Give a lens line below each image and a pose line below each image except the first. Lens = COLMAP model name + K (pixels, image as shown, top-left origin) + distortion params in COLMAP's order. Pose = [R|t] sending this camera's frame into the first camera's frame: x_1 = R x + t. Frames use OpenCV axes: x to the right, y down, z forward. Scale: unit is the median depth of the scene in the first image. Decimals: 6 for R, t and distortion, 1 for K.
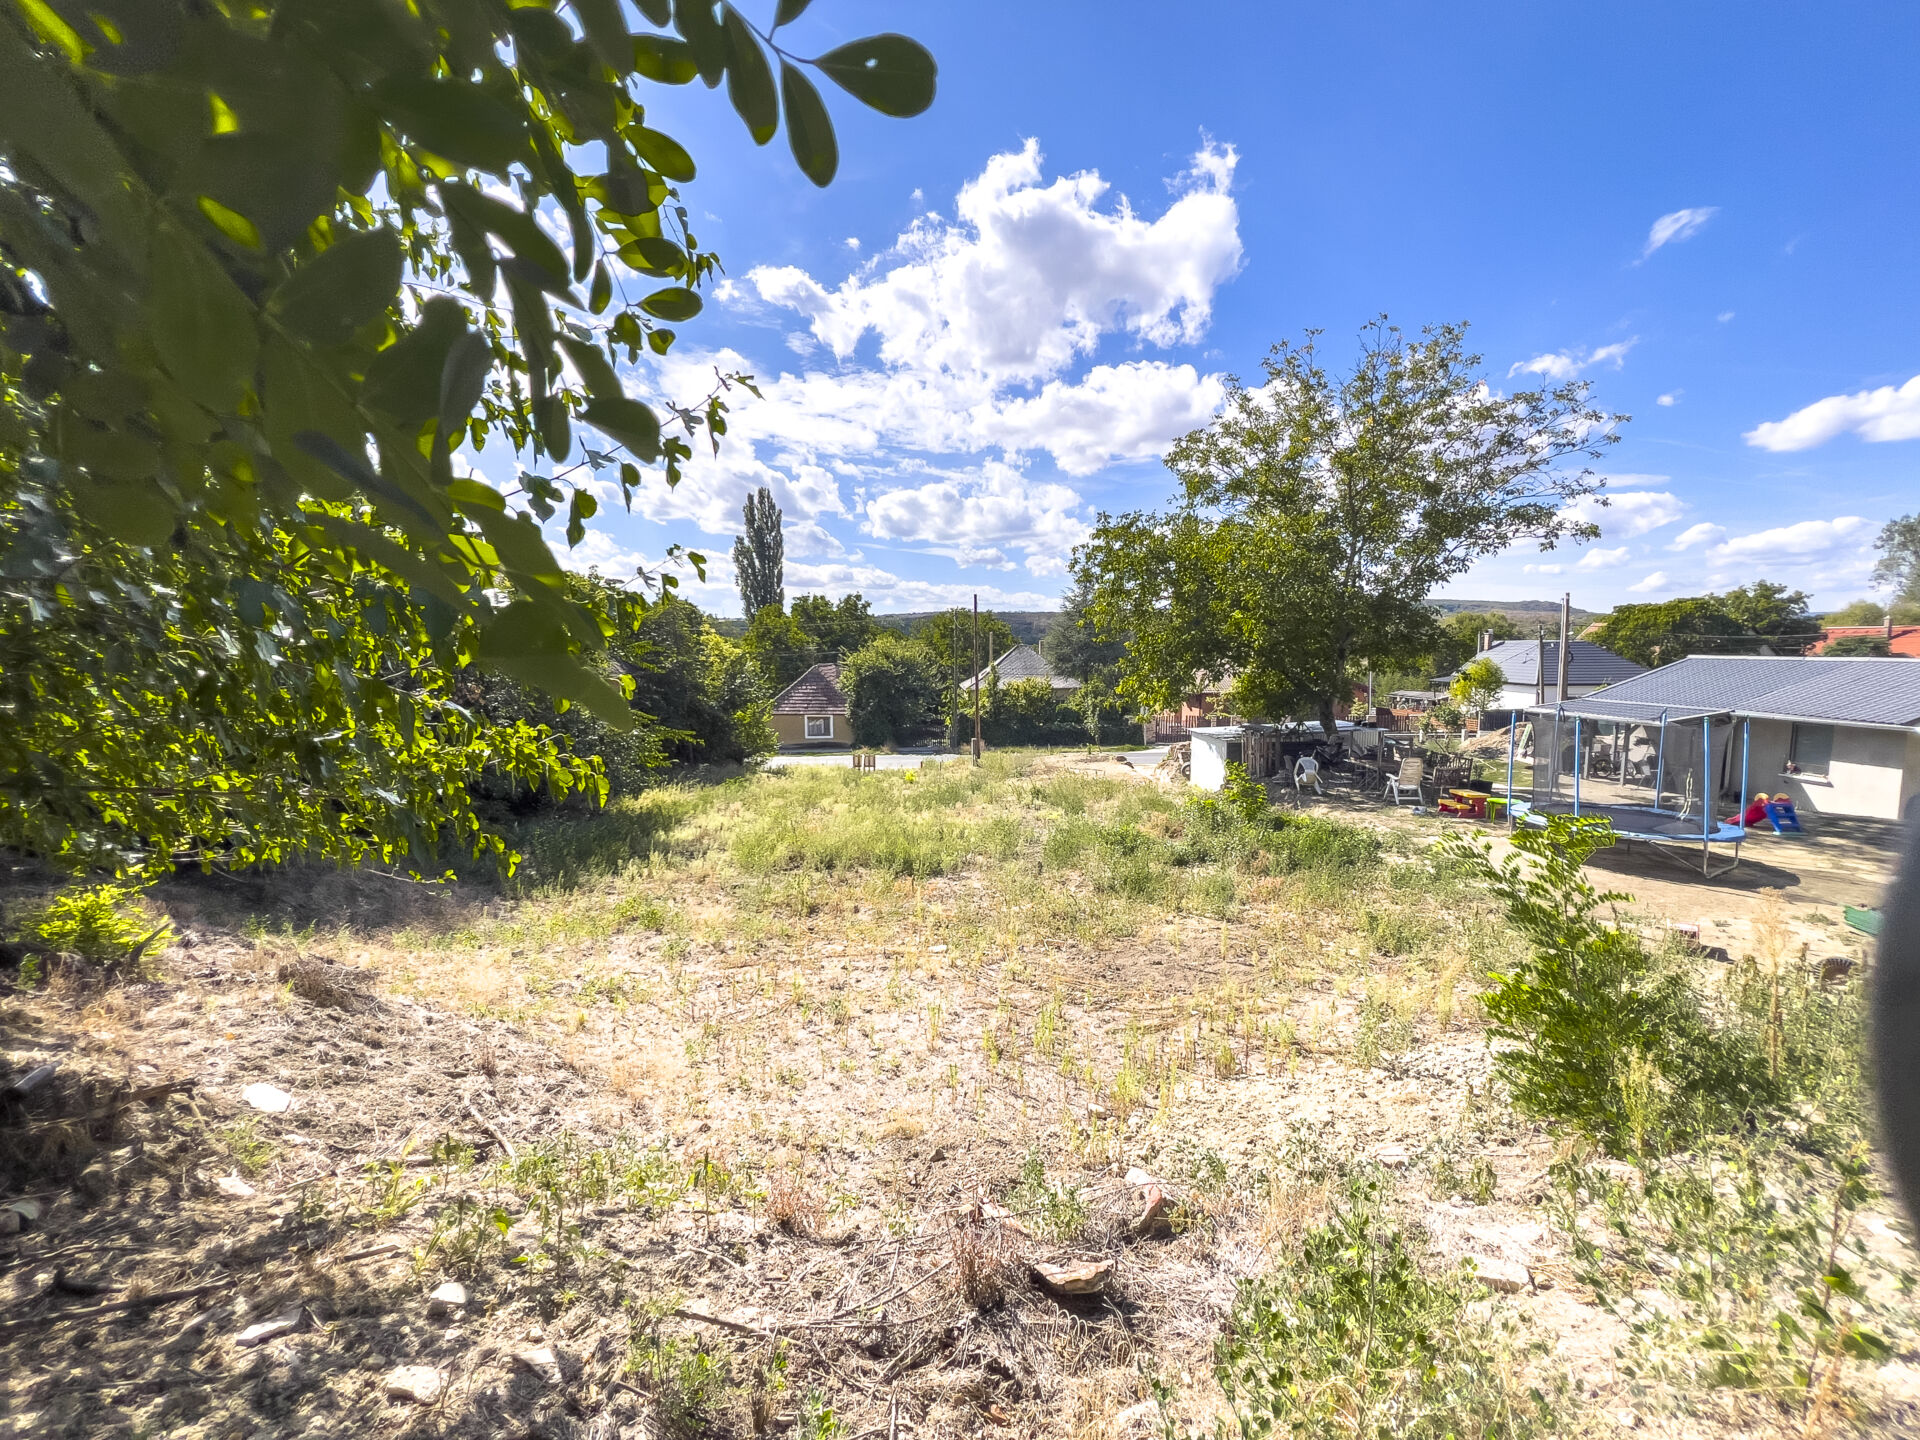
lens RADIAL K [[774.1, 0, 960.0], [0, 774.1, 720.0], [0, 0, 1]] dist [-0.001478, -0.000172]
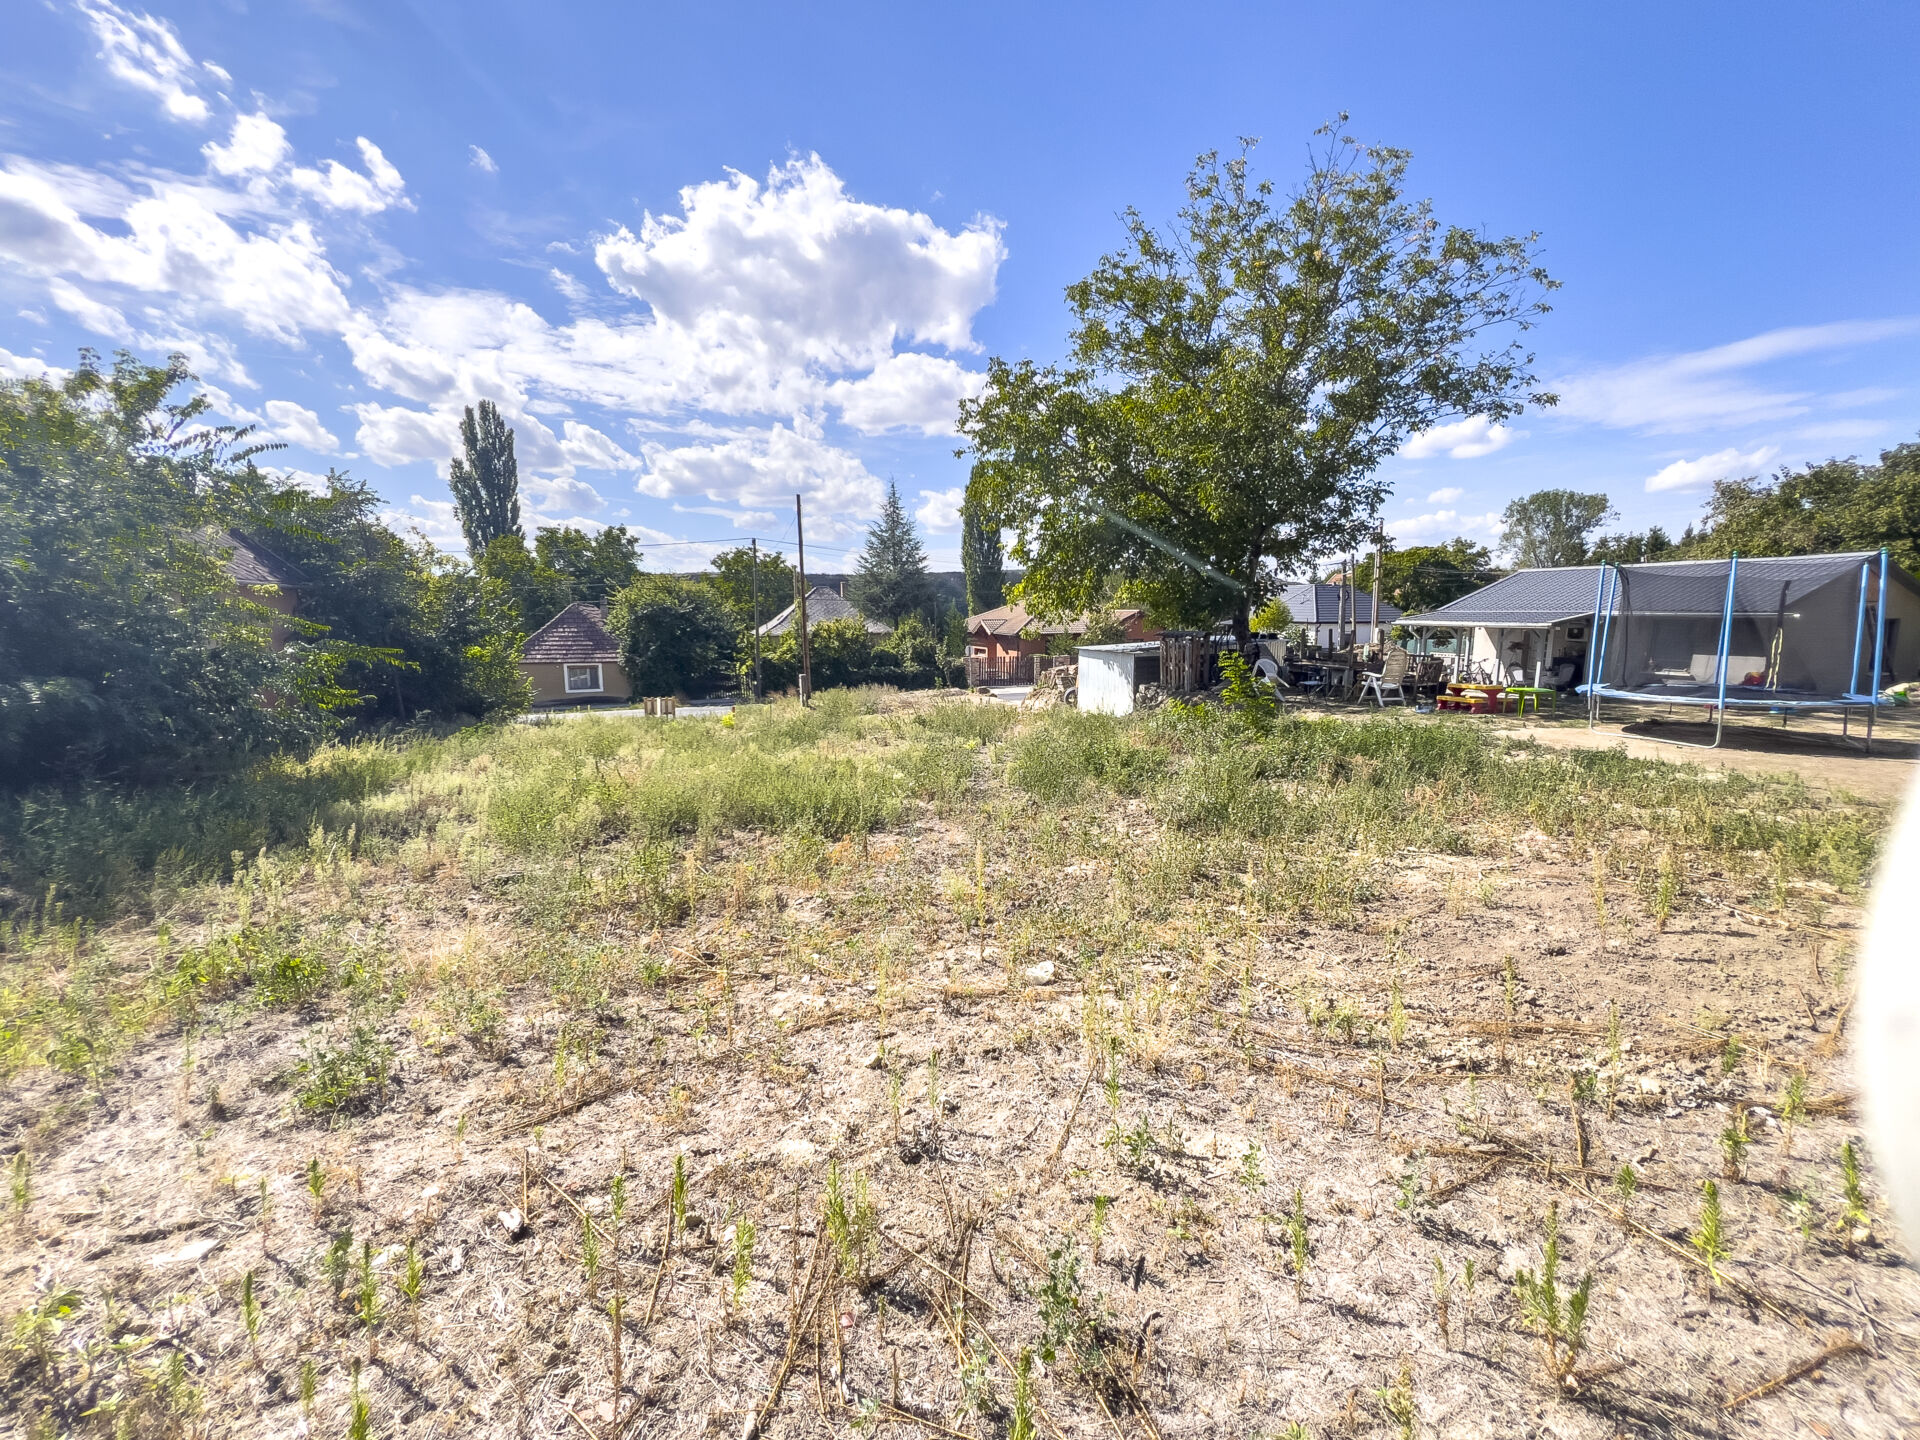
lens RADIAL K [[774.1, 0, 960.0], [0, 774.1, 720.0], [0, 0, 1]] dist [-0.001478, -0.000172]
pose [[0.958123, -0.039480, 0.283624, -0.036841], [0.026576, 0.998435, 0.049201, 0.023718], [-0.285123, -0.039603, 0.957673, 0.110880]]
